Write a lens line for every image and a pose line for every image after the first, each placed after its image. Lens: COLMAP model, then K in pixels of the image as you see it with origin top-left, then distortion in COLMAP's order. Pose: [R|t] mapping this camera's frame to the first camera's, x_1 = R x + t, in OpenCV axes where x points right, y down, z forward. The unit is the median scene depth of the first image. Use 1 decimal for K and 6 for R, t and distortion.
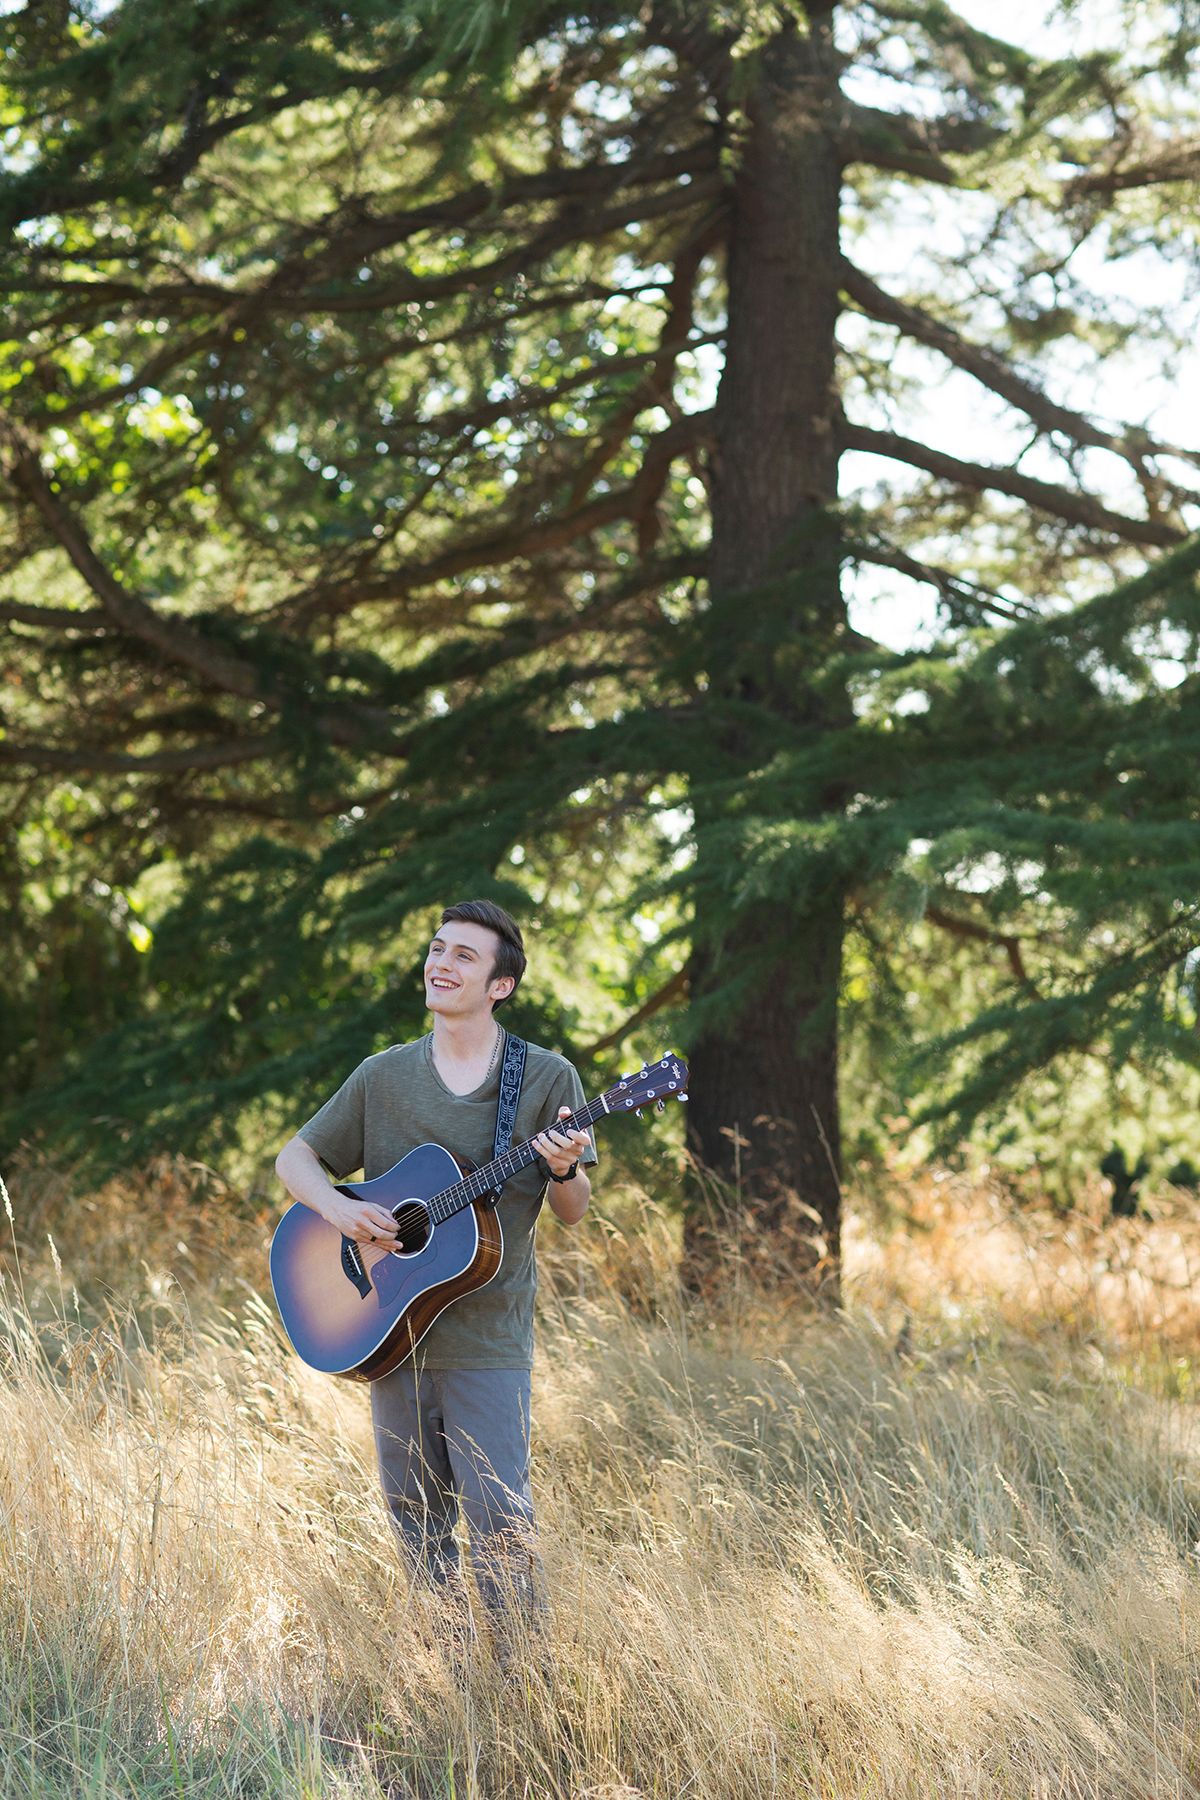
lens RADIAL K [[5065.1, 0, 600.0], [0, 5065.1, 900.0], [0, 0, 1]] dist [-0.026860, -0.641860]
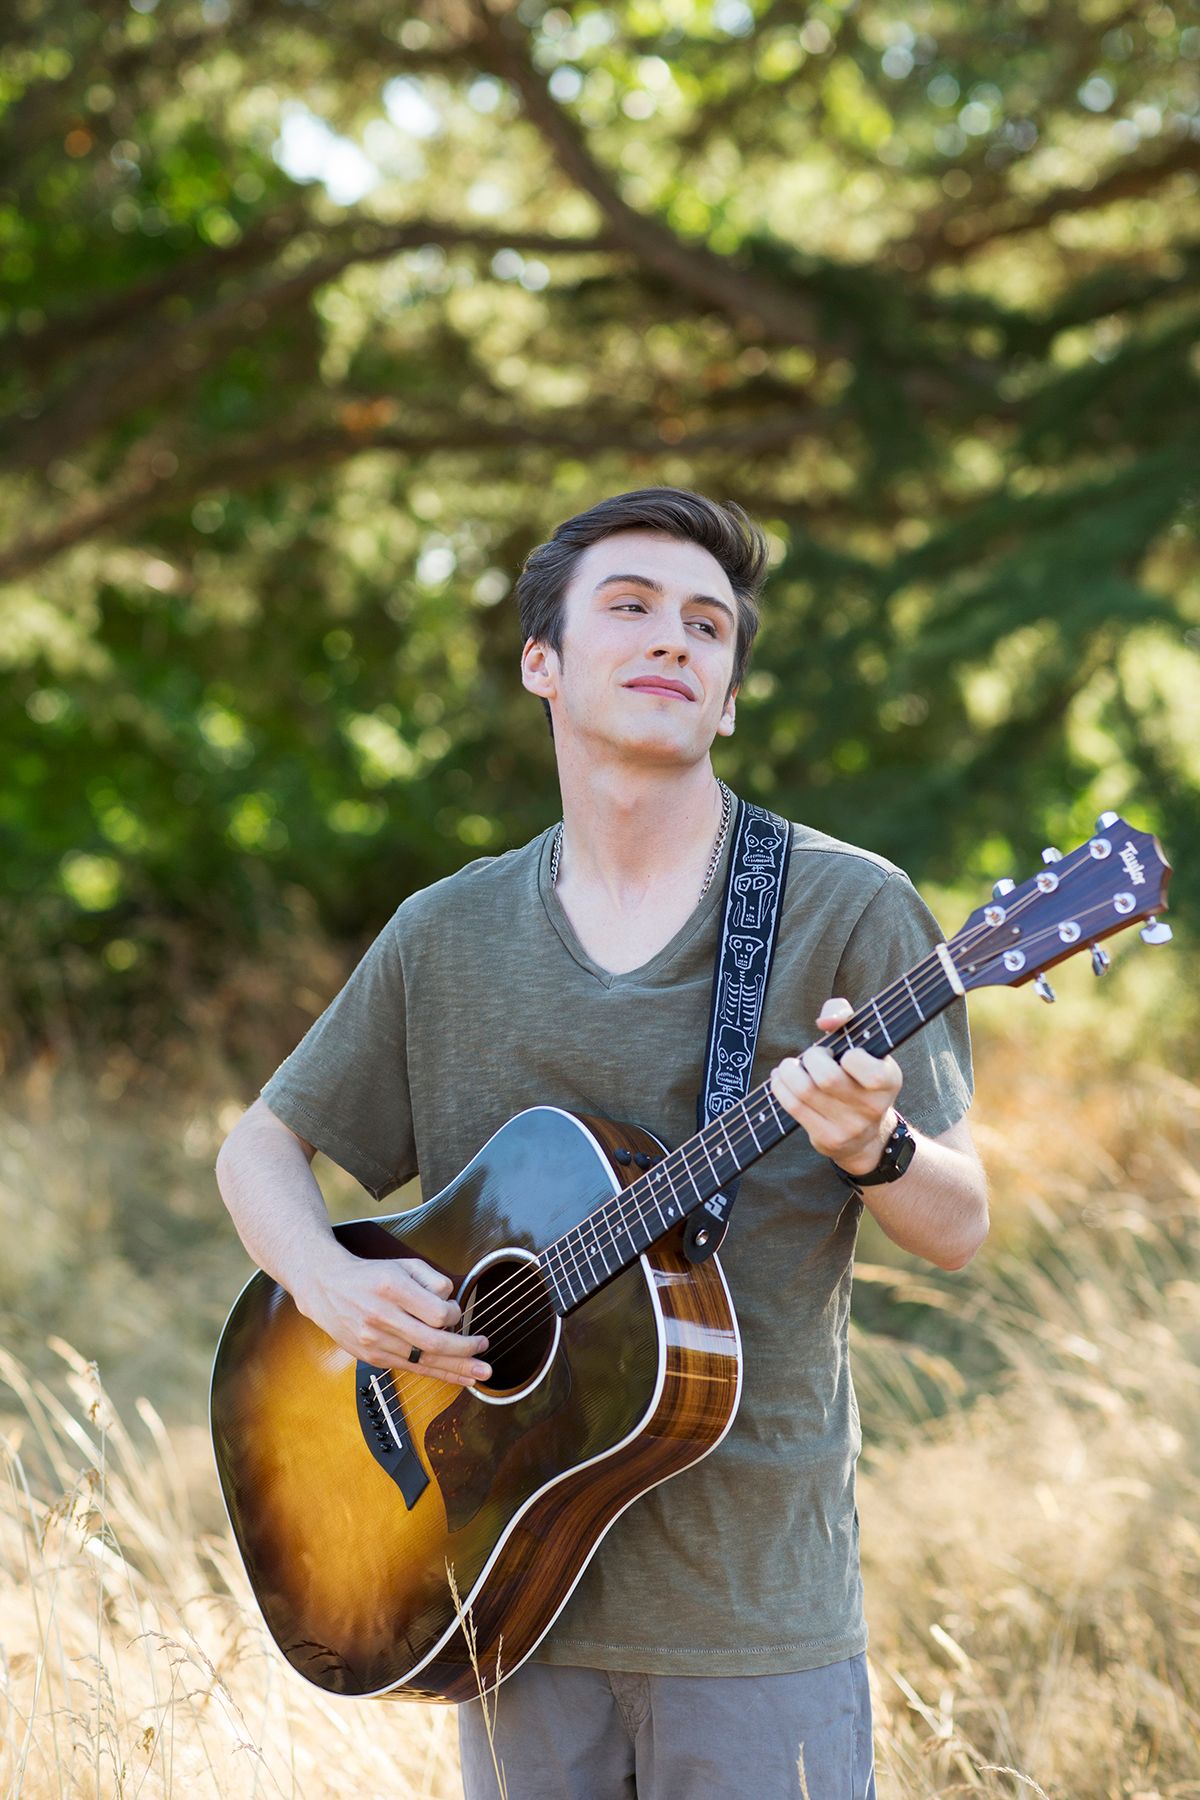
lens RADIAL K [[5065.1, 0, 600.0], [0, 5065.1, 900.0], [0, 0, 1]] dist [-0.026860, -0.641860]
pose [[0.980605, -0.079960, -0.178941, 0.041127], [0.086204, 0.995901, 0.027377, 0.022537], [0.176019, -0.042271, 0.983479, 0.620274]]
